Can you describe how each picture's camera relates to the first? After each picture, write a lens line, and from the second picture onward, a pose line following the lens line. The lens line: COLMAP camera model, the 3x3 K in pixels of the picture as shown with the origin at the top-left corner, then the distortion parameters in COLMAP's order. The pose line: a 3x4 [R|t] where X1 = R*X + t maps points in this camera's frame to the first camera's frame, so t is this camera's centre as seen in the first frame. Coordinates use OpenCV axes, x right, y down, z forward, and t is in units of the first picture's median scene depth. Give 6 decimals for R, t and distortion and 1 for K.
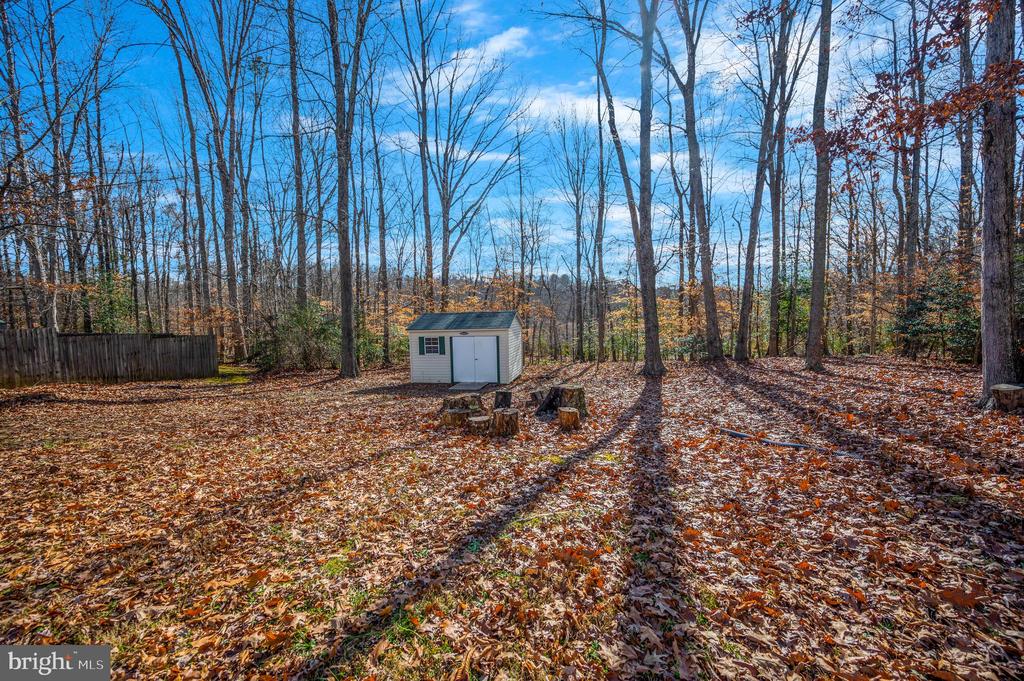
lens RADIAL K [[402.2, 0, 512.0], [0, 402.2, 340.5], [0, 0, 1]] dist [0.002639, 0.000147]
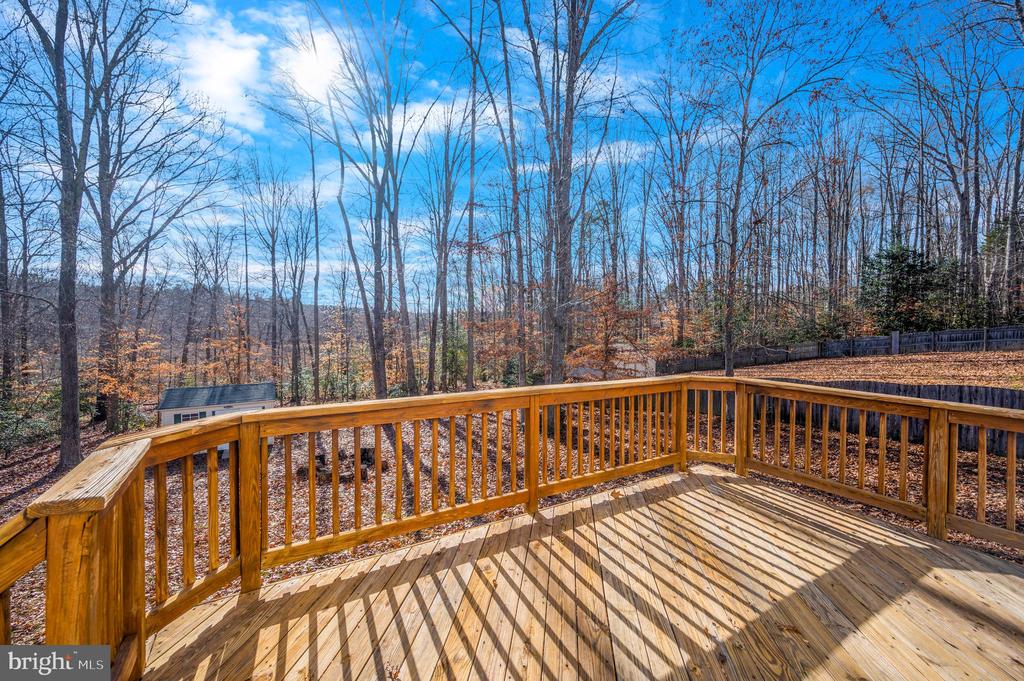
lens RADIAL K [[407.0, 0, 514.2], [0, 407.0, 337.1], [0, 0, 1]] dist [0.006427, -0.000170]
pose [[0.714365, 0.010326, 0.699697, -0.465832], [0.024779, 0.998891, -0.040039, -0.196383], [-0.699334, 0.045940, 0.713317, -0.550149]]
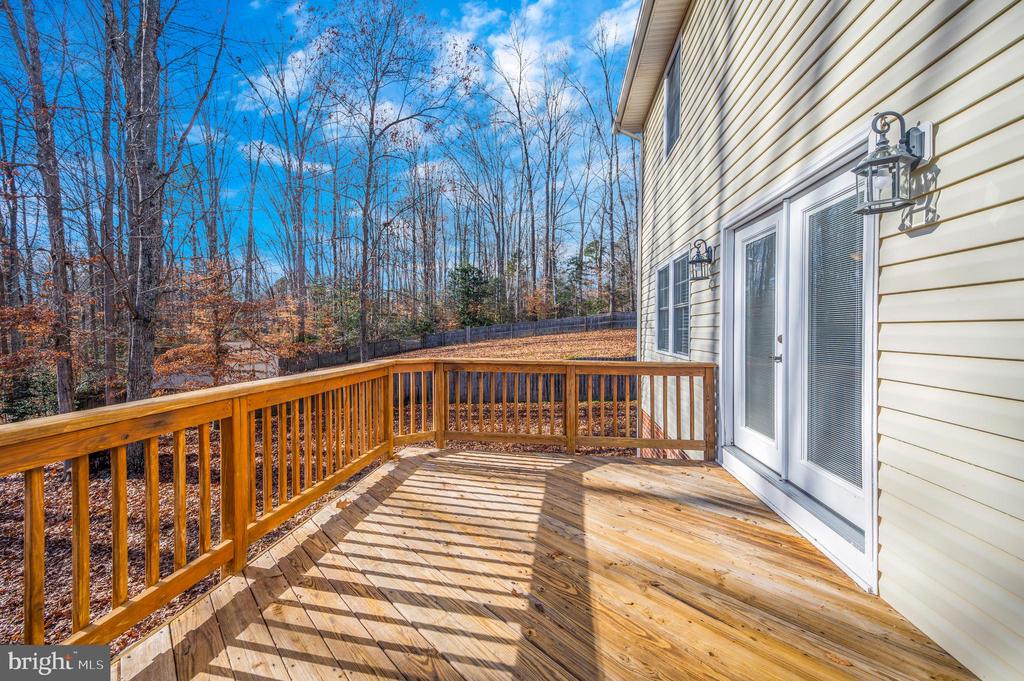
lens RADIAL K [[407.0, 0, 514.2], [0, 407.0, 337.1], [0, 0, 1]] dist [0.006427, -0.000170]
pose [[-0.089114, -0.003482, 0.996015, -0.460254], [0.067098, 0.997701, 0.009492, -0.189025], [-0.993759, 0.067677, -0.088676, -0.478611]]
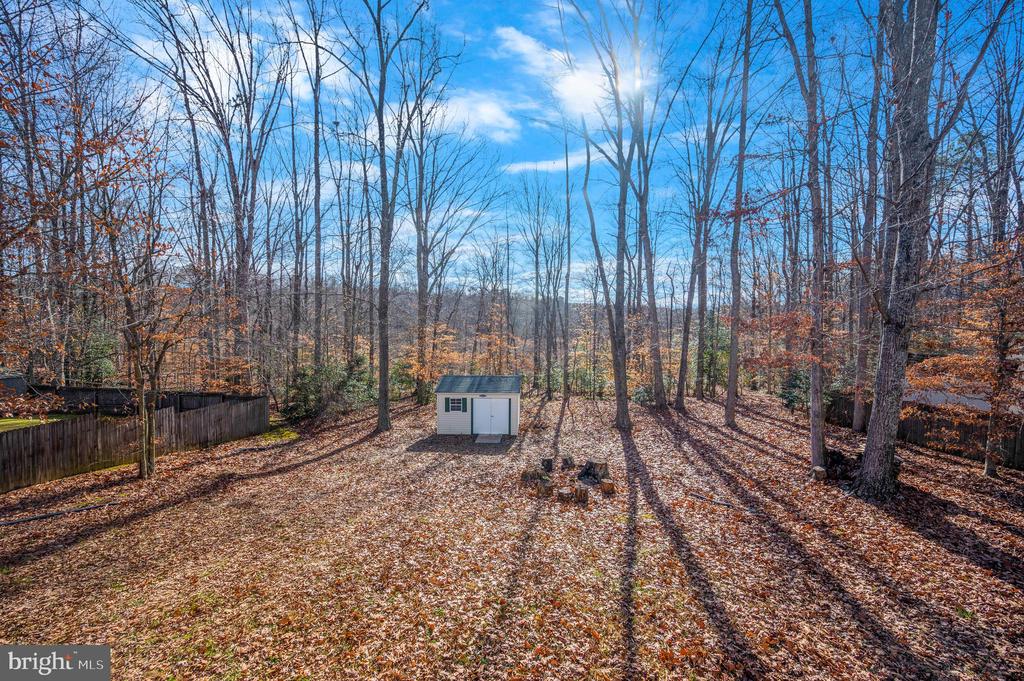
lens RADIAL K [[407.0, 0, 514.2], [0, 407.0, 337.1], [0, 0, 1]] dist [0.006427, -0.000170]
pose [[0.985898, 0.025631, 0.165374, -0.311646], [-0.020397, 0.999238, -0.033272, -0.211560], [-0.166100, 0.029430, 0.985670, -0.379906]]
